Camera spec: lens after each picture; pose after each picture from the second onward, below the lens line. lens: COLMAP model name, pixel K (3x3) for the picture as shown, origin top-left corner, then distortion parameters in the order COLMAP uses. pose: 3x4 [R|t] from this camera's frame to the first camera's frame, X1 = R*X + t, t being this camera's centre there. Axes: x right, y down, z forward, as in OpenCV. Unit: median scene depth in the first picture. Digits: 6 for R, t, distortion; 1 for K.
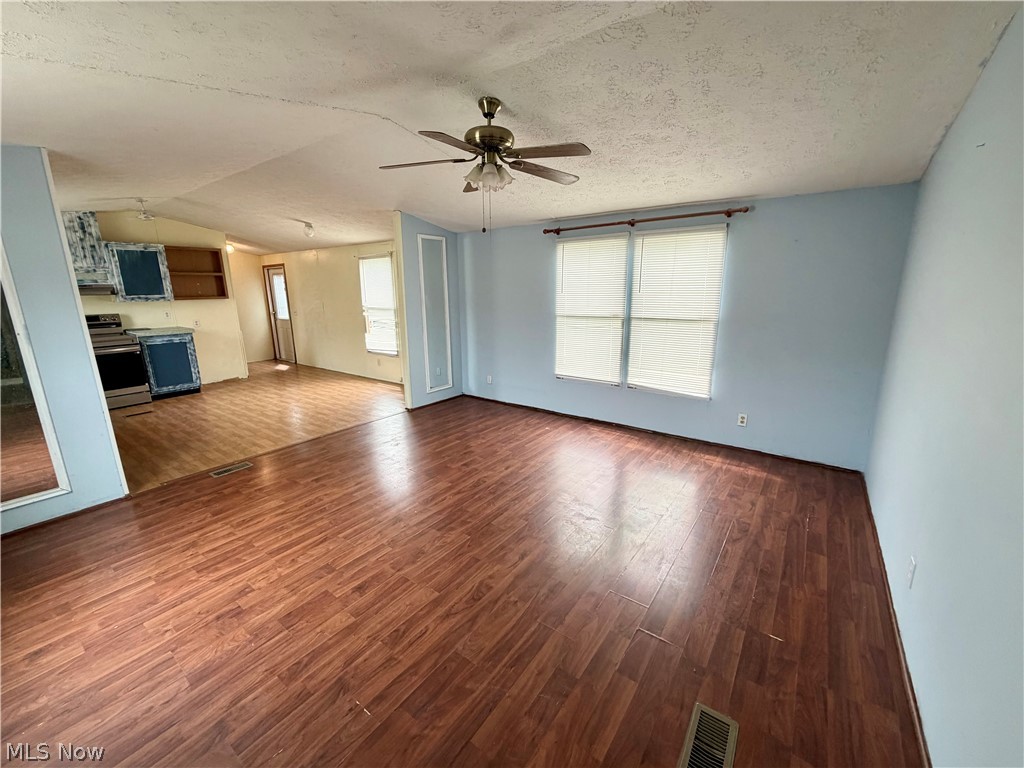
lens RADIAL K [[413.0, 0, 511.2], [0, 413.0, 383.4], [0, 0, 1]] dist [0.001236, 0.000207]
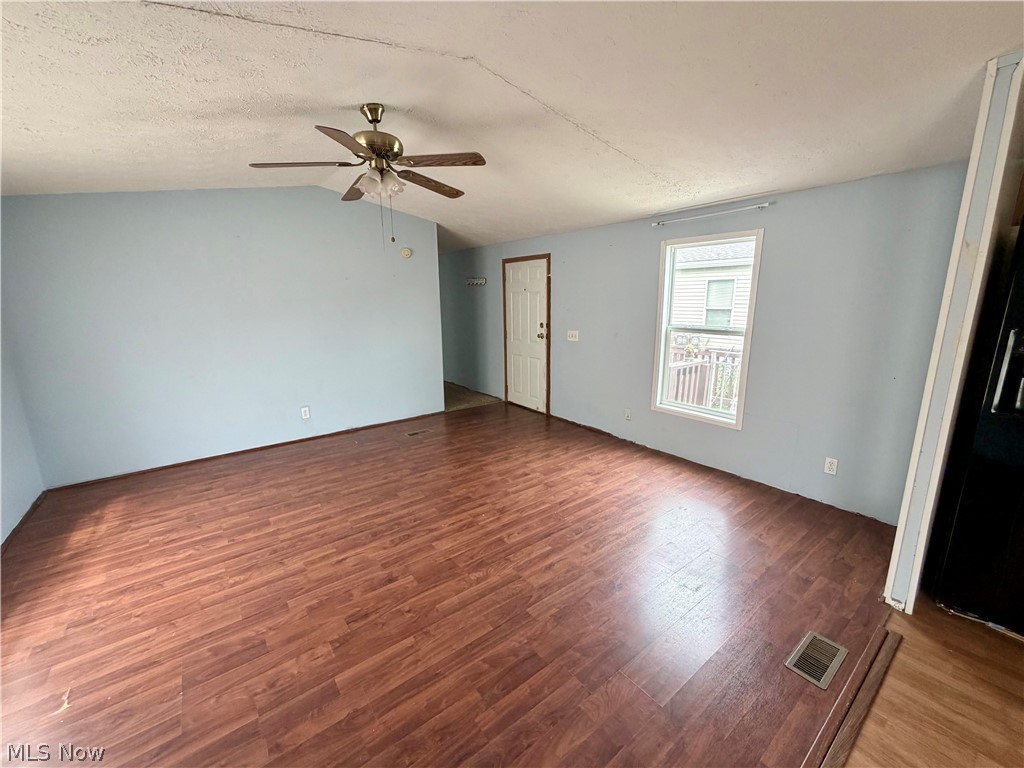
lens RADIAL K [[413.0, 0, 511.2], [0, 413.0, 383.4], [0, 0, 1]] dist [0.001236, 0.000207]
pose [[-0.960818, -0.042314, 0.273932, -0.533919], [0.077557, 0.907763, 0.412252, -0.377403], [-0.266109, 0.417344, -0.868913, 1.645633]]
